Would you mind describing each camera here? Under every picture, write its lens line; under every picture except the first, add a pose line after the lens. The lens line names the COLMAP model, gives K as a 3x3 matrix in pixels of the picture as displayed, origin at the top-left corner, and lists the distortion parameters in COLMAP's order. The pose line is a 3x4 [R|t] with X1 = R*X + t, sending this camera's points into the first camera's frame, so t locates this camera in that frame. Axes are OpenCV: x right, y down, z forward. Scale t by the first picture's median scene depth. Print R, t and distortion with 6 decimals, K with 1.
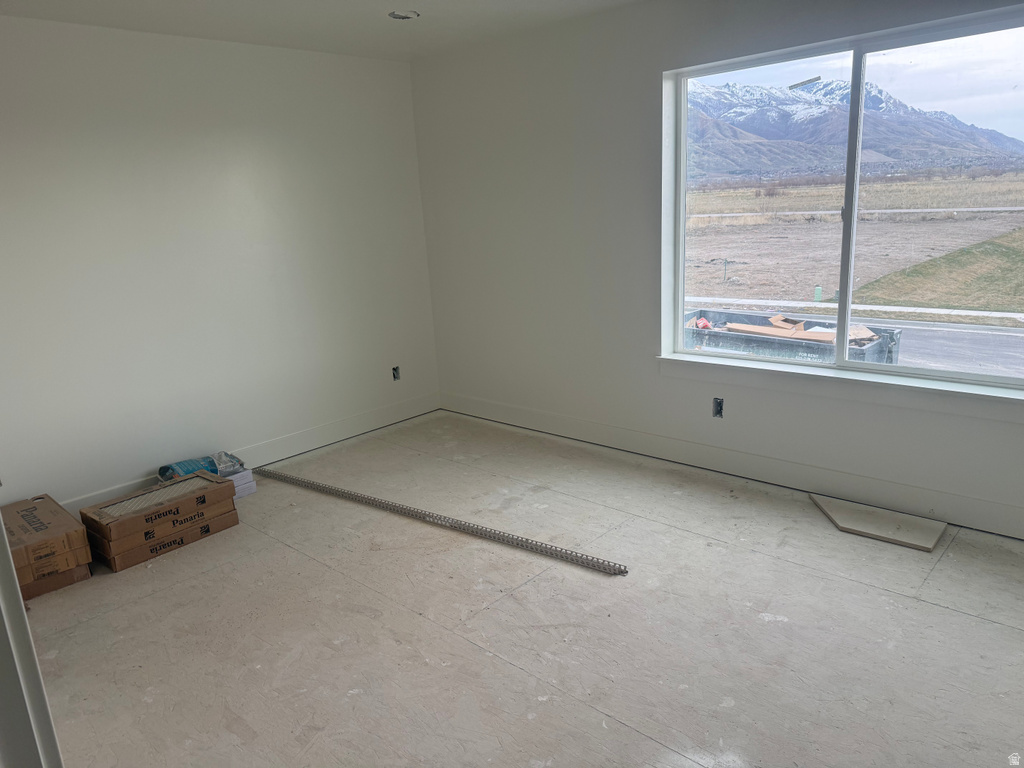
lens RADIAL K [[709.5, 0, 515.6], [0, 709.5, 385.6], [0, 0, 1]] dist [0.034509, -0.011872]
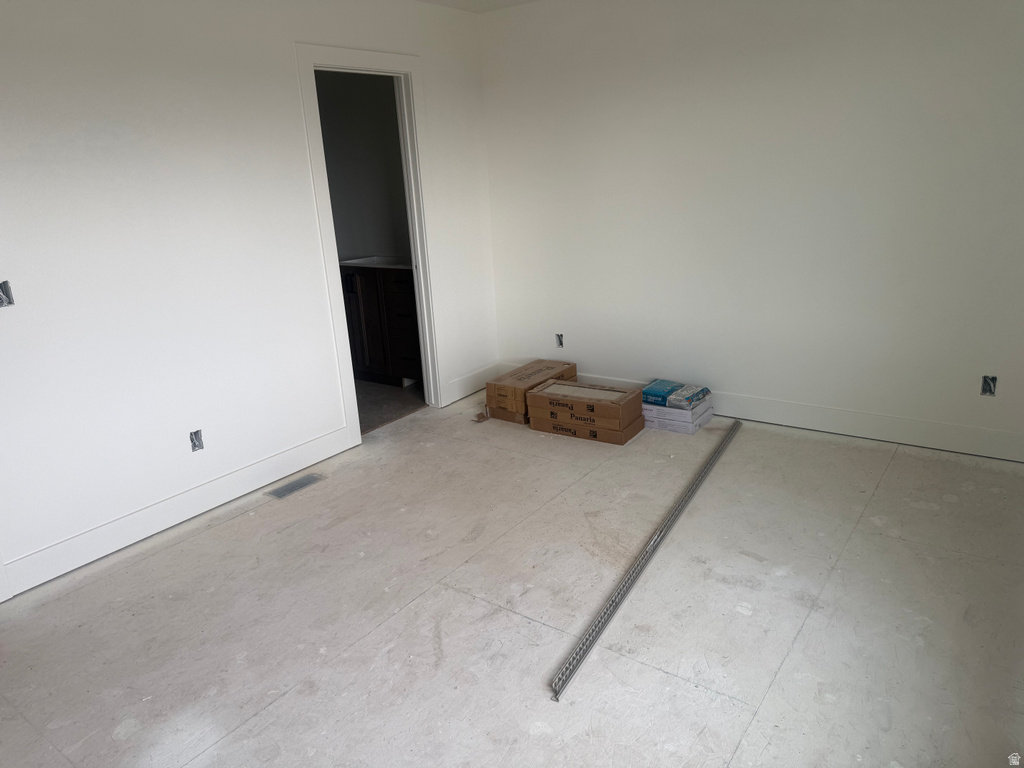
lens RADIAL K [[709.5, 0, 515.2], [0, 709.5, 384.1], [0, 0, 1]] dist [0.034509, -0.011872]
pose [[0.096058, 0.328750, -0.939519, 0.612854], [-0.192509, 0.932199, 0.306506, -0.203877], [0.976582, 0.151424, 0.152832, 0.697035]]
